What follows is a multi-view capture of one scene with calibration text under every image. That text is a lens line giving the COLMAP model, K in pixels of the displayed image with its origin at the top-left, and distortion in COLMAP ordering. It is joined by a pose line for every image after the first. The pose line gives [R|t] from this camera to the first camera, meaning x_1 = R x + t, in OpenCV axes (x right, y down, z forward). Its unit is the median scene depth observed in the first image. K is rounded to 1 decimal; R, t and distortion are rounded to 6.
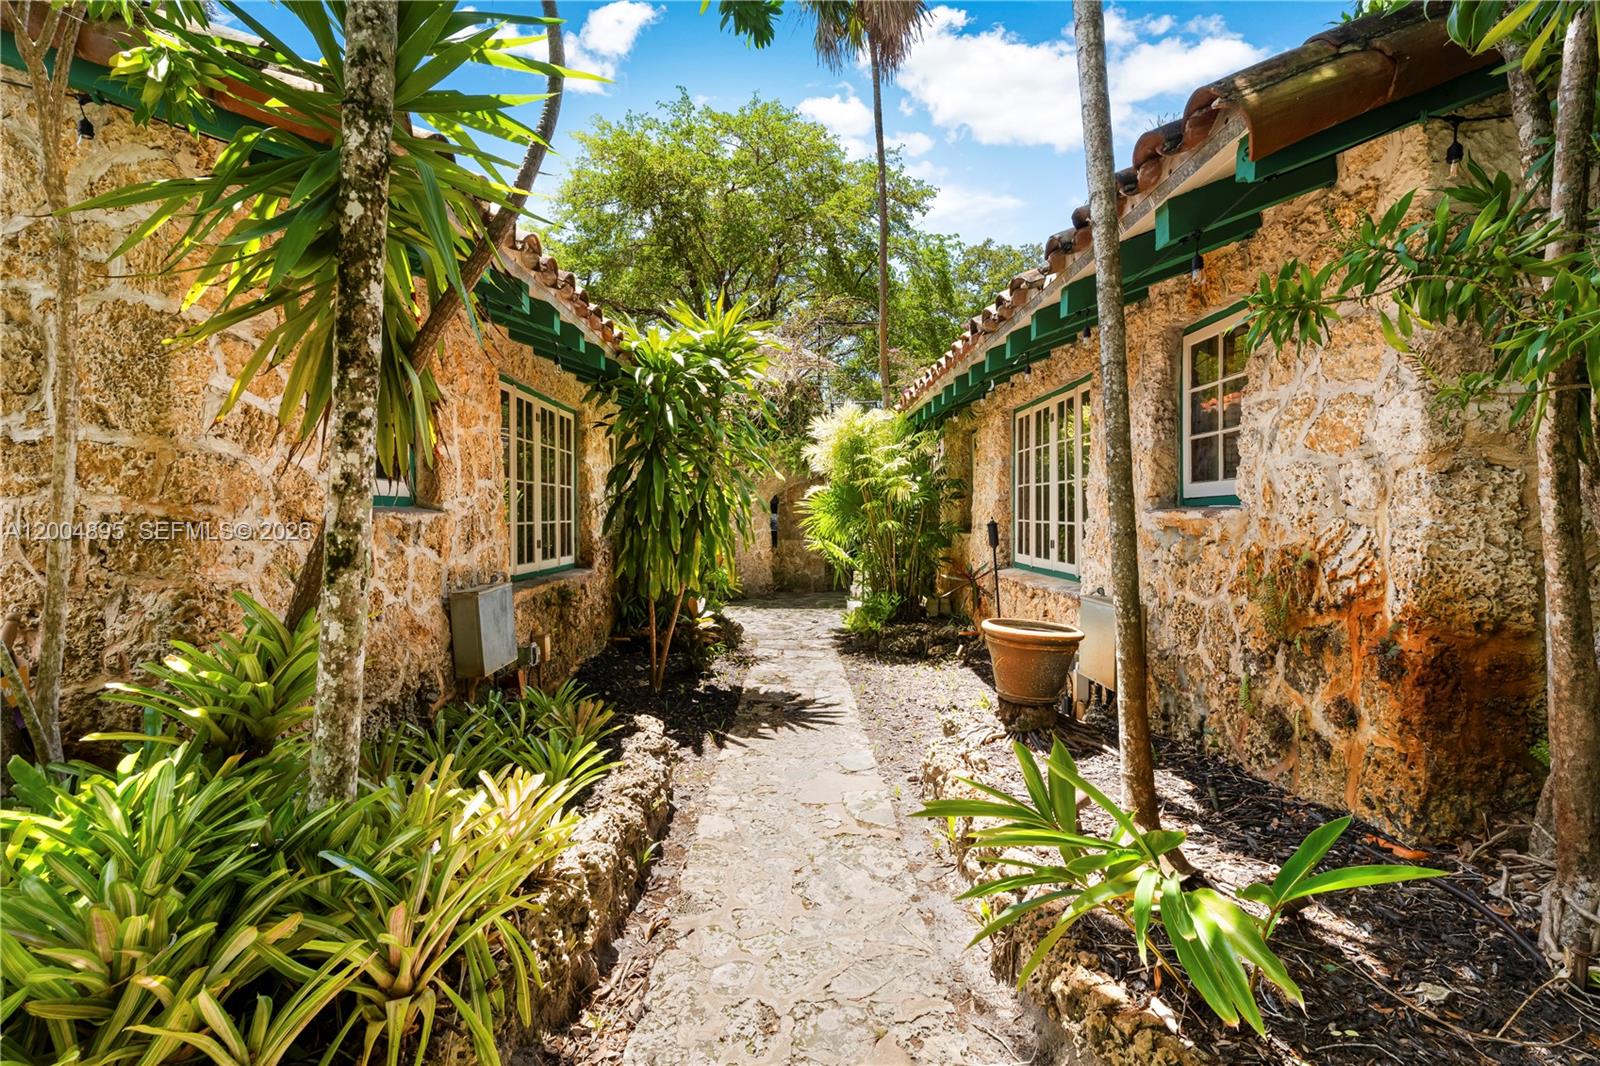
lens RADIAL K [[707.1, 0, 801.0], [0, 707.1, 524.2], [0, 0, 1]] dist [0.001616, 0.000811]
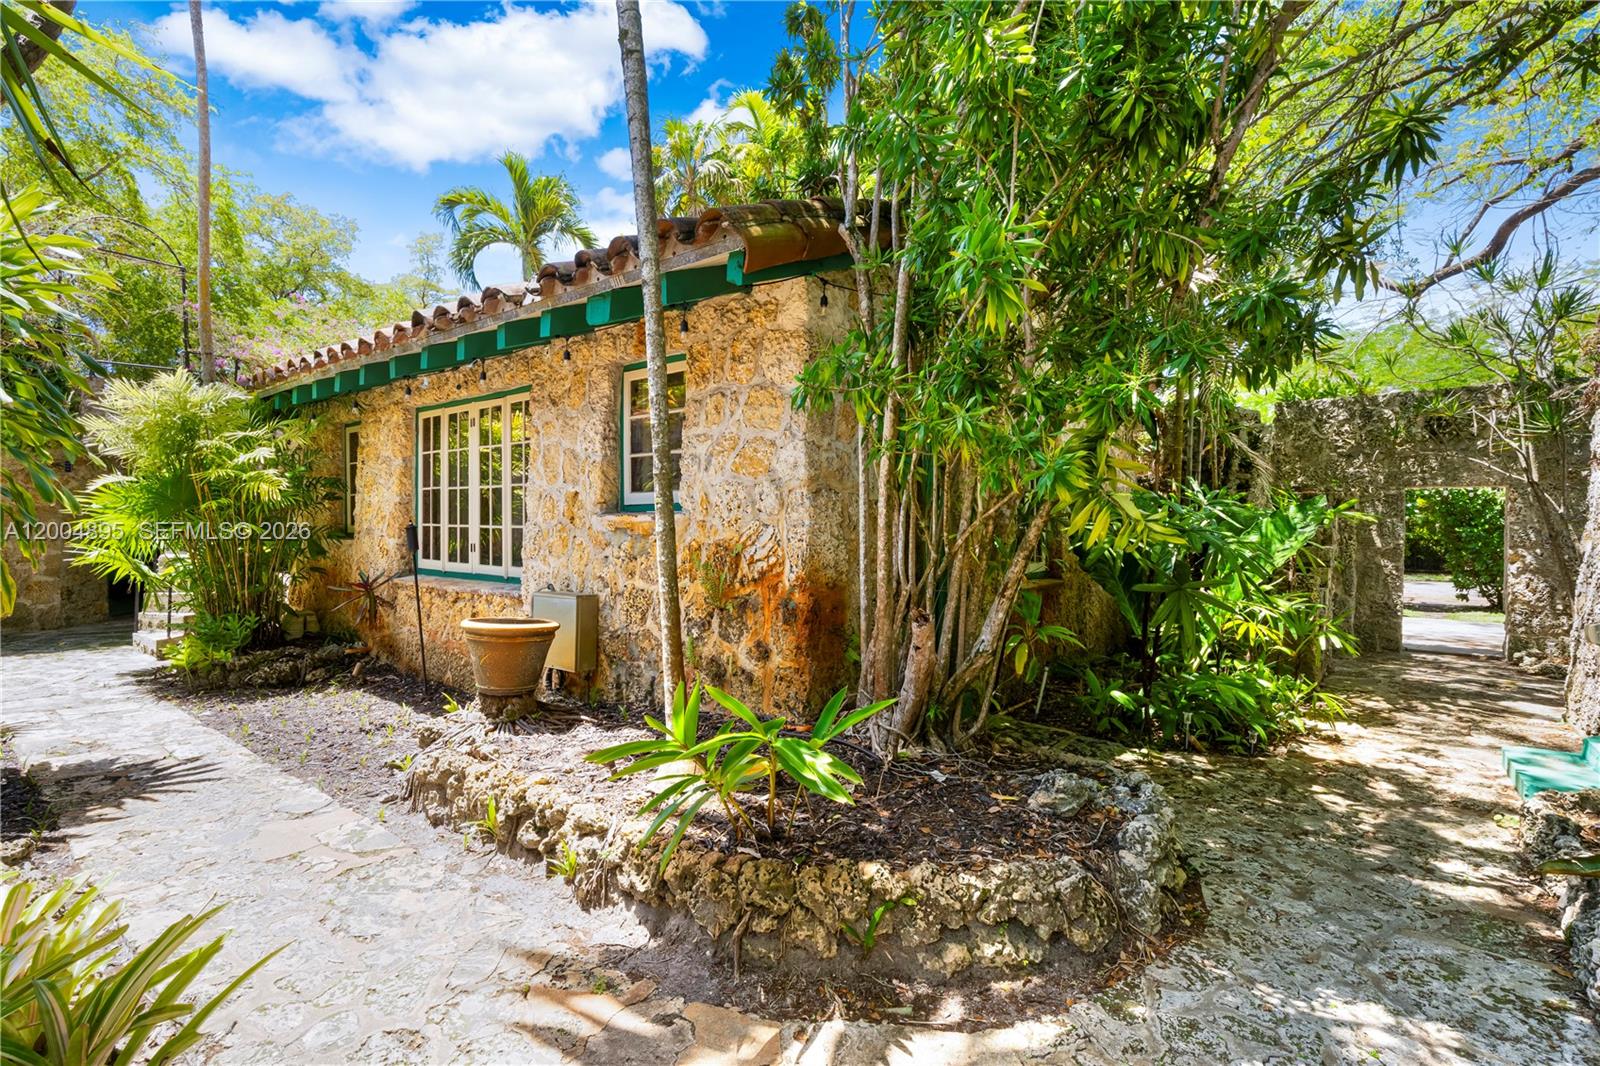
lens RADIAL K [[707.1, 0, 803.7], [0, 707.1, 535.4], [0, 0, 1]] dist [0.001616, 0.000811]
pose [[0.623583, -0.001655, 0.781755, -0.241635], [-0.000184, 0.999997, 0.002264, 0.013940], [-0.781757, -0.001555, 0.623581, -0.000500]]
